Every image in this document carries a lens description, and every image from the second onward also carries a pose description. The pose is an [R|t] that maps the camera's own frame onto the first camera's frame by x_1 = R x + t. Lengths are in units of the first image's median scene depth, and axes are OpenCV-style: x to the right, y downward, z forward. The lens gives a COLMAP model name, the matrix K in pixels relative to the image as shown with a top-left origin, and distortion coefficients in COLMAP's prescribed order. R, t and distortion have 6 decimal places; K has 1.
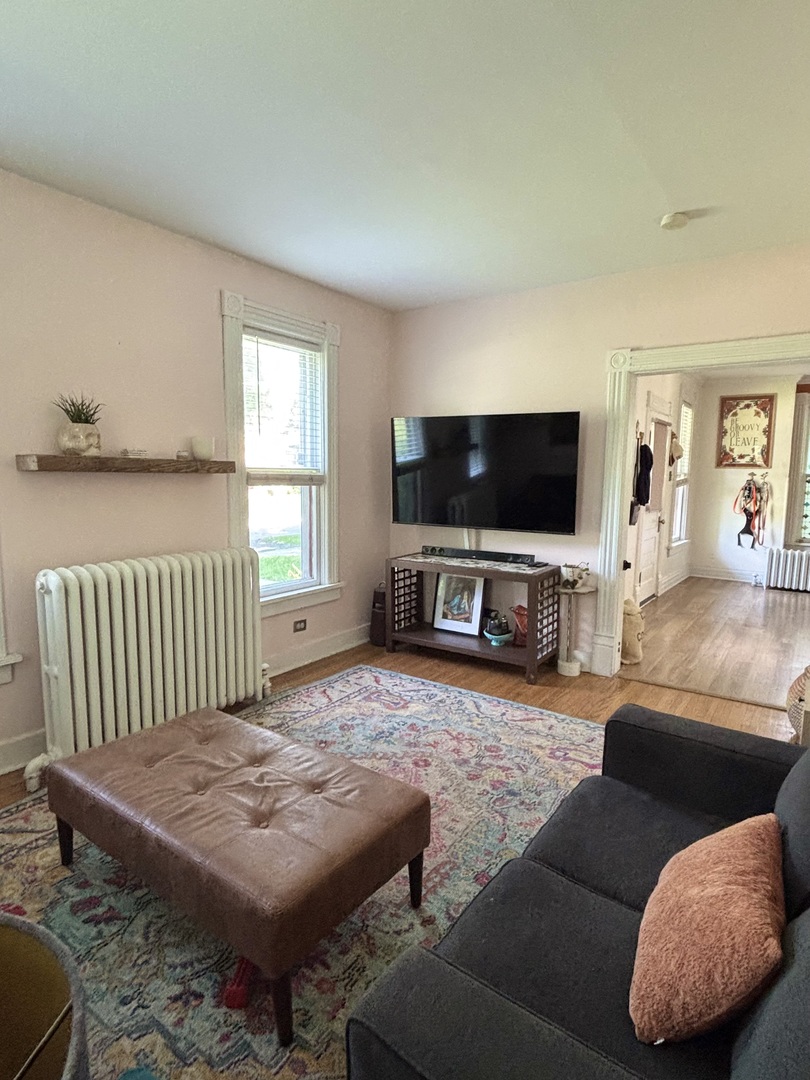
lens RADIAL K [[582.3, 0, 407.1], [0, 582.3, 546.6], [0, 0, 1]] dist [-0.007094, -0.002654]
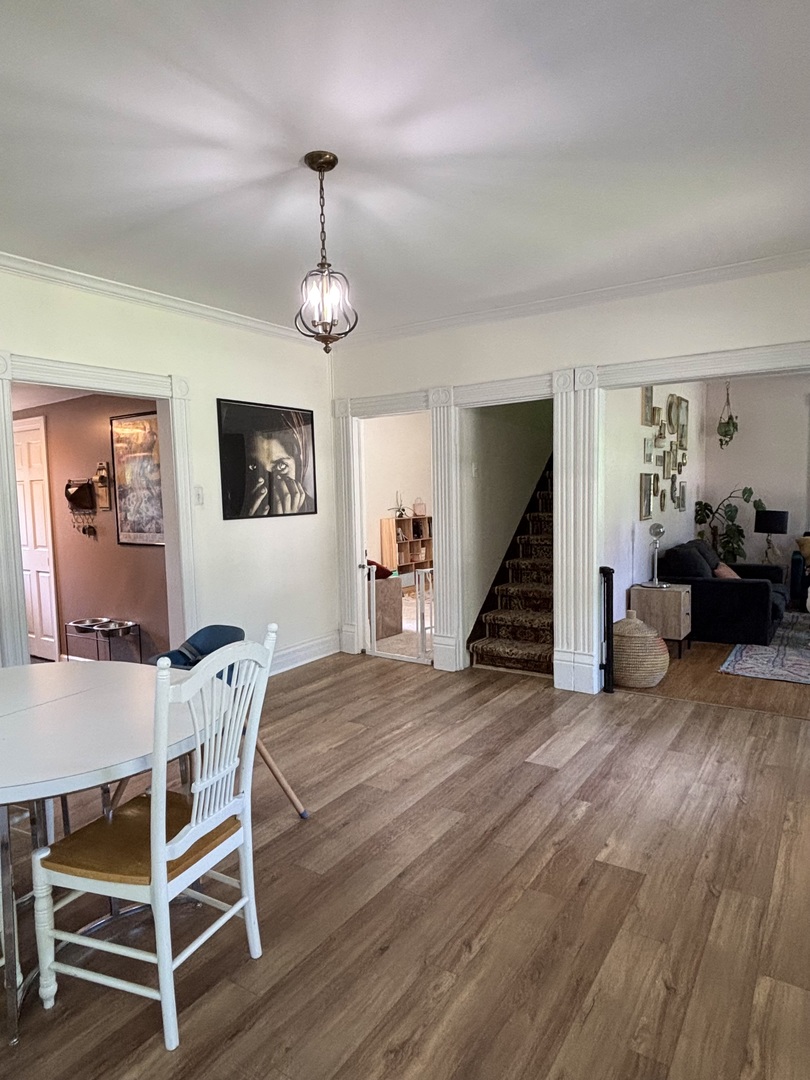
lens RADIAL K [[658.5, 0, 403.4], [0, 658.5, 537.6], [0, 0, 1]] dist [0.001982, -0.002108]
pose [[-0.999657, 0.008620, -0.024741, 0.537321], [0.003273, 0.978021, 0.208481, -0.127685], [0.025995, 0.208329, -0.977713, 0.991751]]
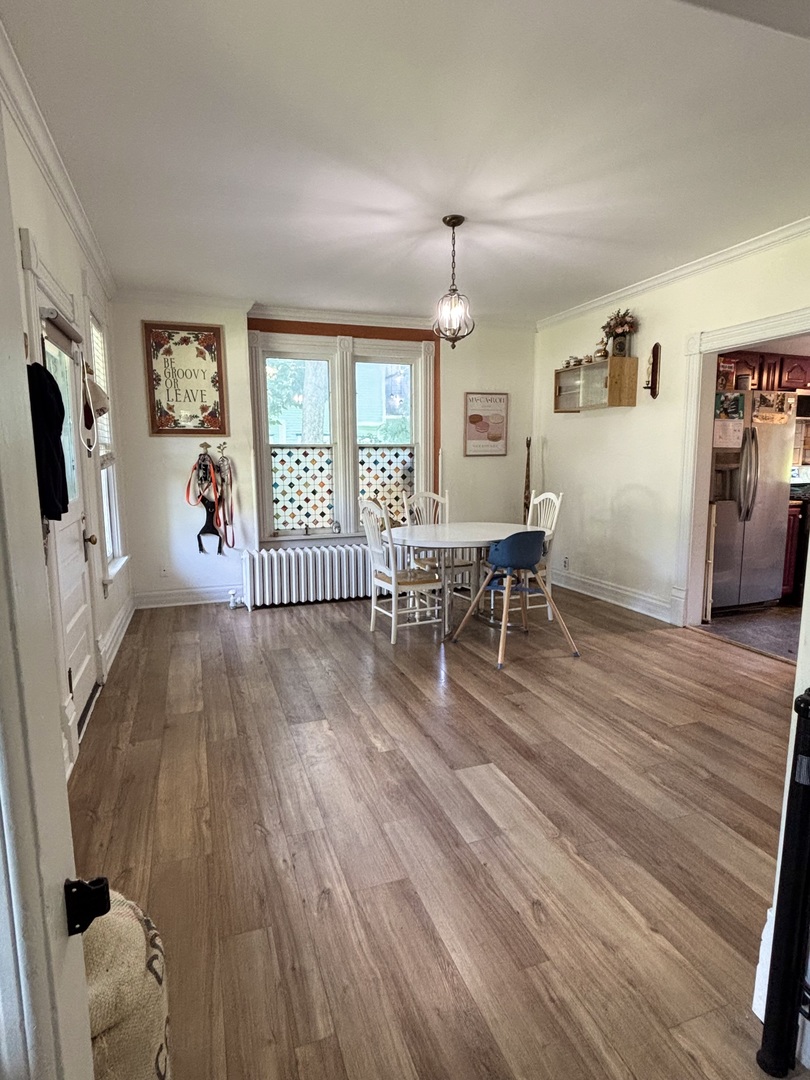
lens RADIAL K [[582.3, 0, 409.1], [0, 582.3, 541.8], [0, 0, 1]] dist [-0.007094, -0.002654]
pose [[0.562406, -0.139804, 0.814956, 0.162636], [0.119153, 0.989018, 0.087435, -0.044924], [-0.818231, 0.047931, 0.572888, 0.427122]]
